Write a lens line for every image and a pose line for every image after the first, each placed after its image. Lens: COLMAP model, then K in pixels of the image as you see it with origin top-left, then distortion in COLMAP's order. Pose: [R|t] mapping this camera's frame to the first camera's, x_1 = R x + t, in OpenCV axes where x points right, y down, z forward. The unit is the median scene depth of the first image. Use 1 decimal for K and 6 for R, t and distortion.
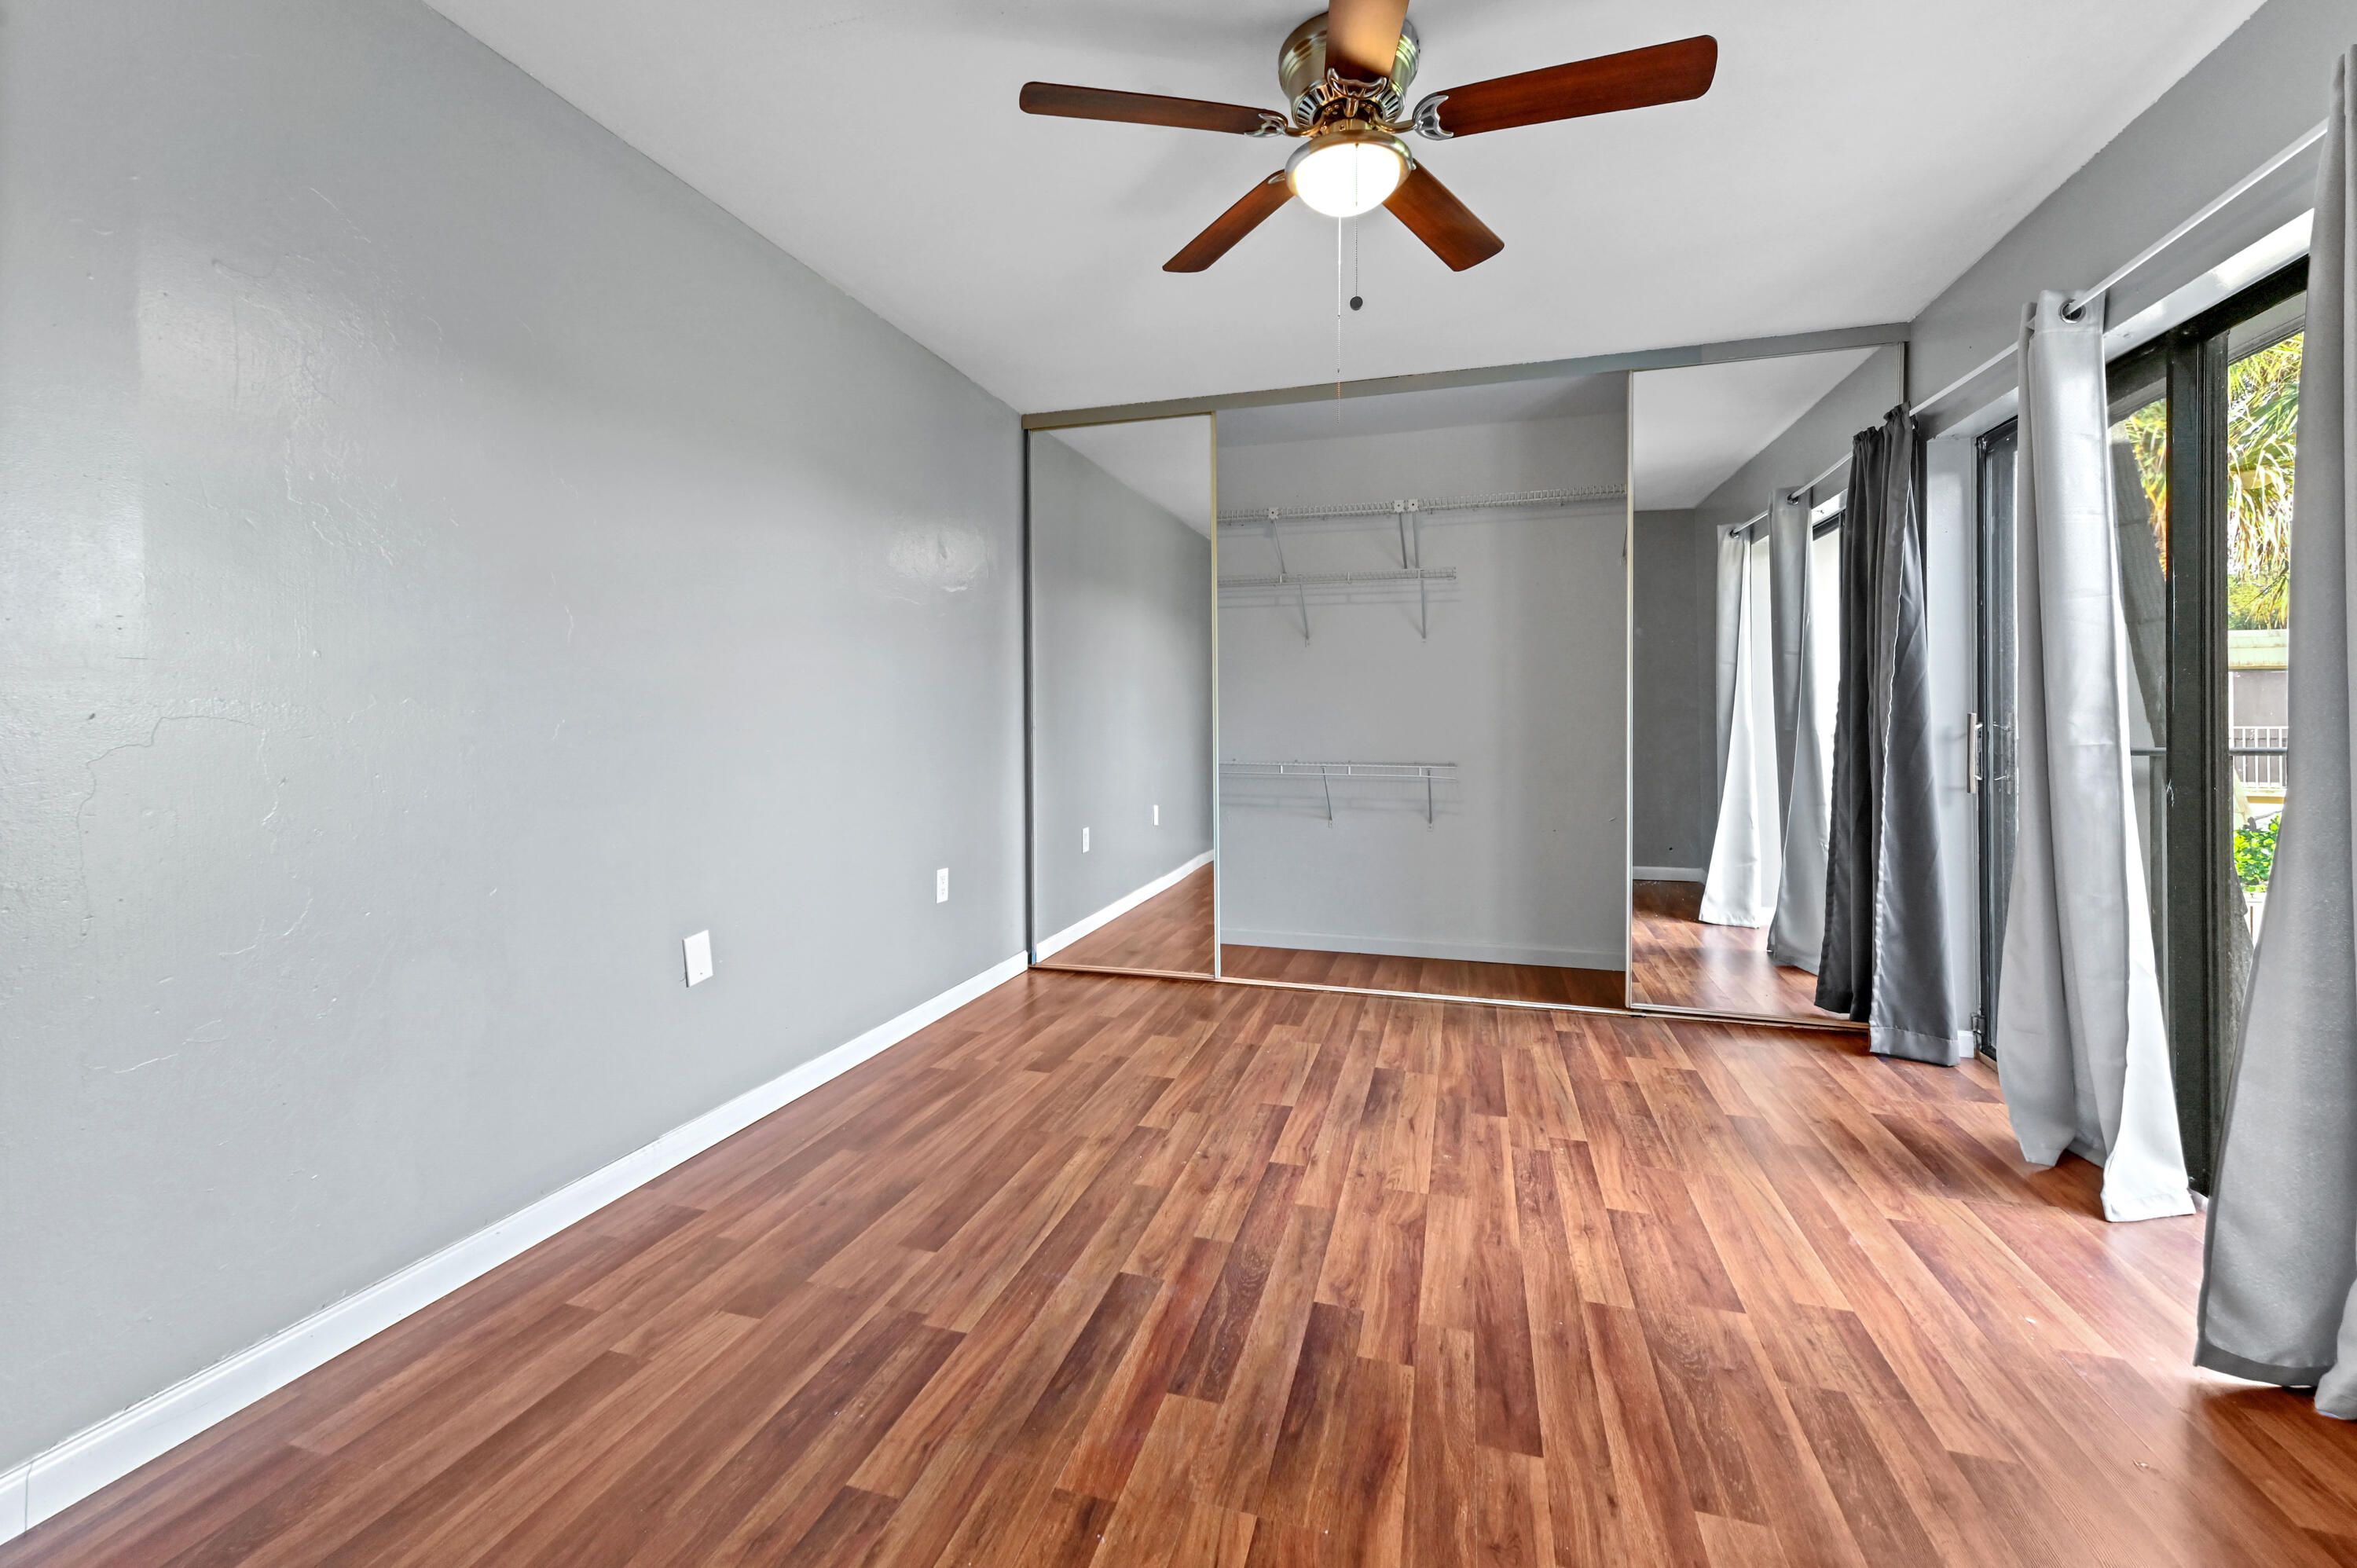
lens RADIAL K [[970.4, 0, 1169.3], [0, 970.4, 751.0], [0, 0, 1]] dist [0.014620, -0.000116]
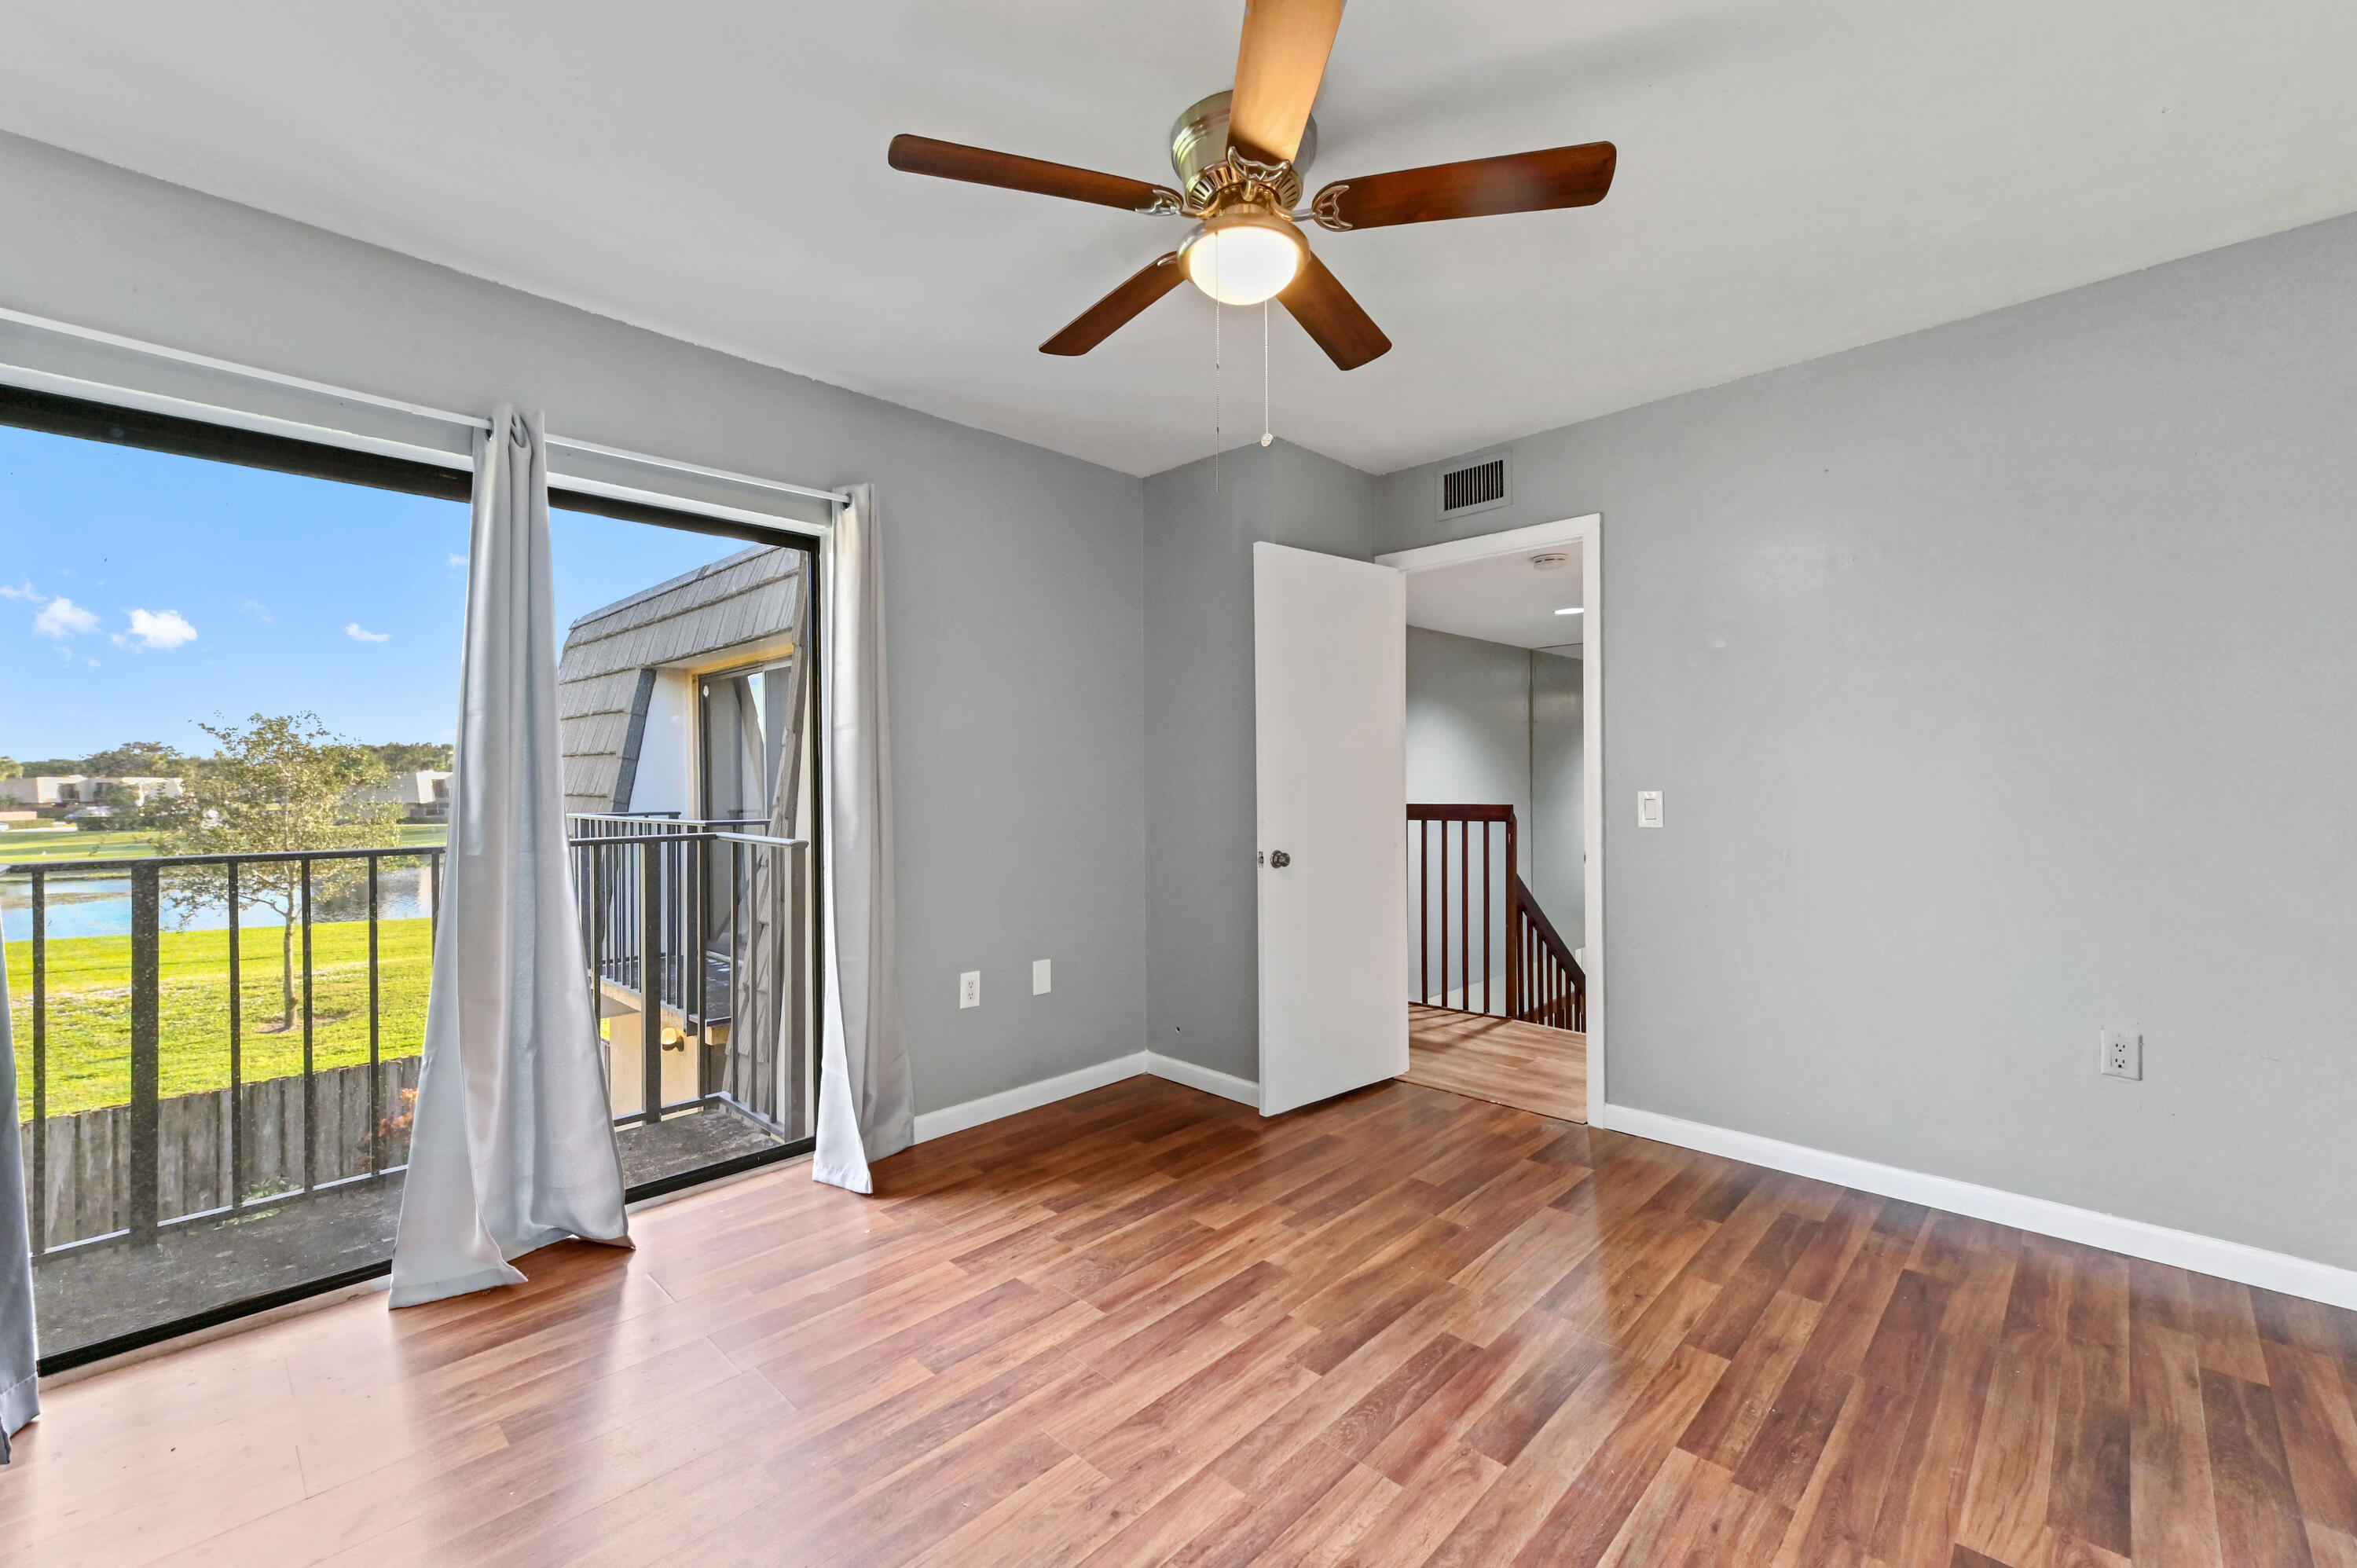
lens RADIAL K [[970.4, 0, 1169.3], [0, 970.4, 751.0], [0, 0, 1]] dist [0.014620, -0.000116]
pose [[-0.888531, 0.020205, 0.458372, -0.212268], [0.022654, 0.999743, -0.000155, -0.130723], [-0.458258, 0.010246, -0.888760, 2.048569]]
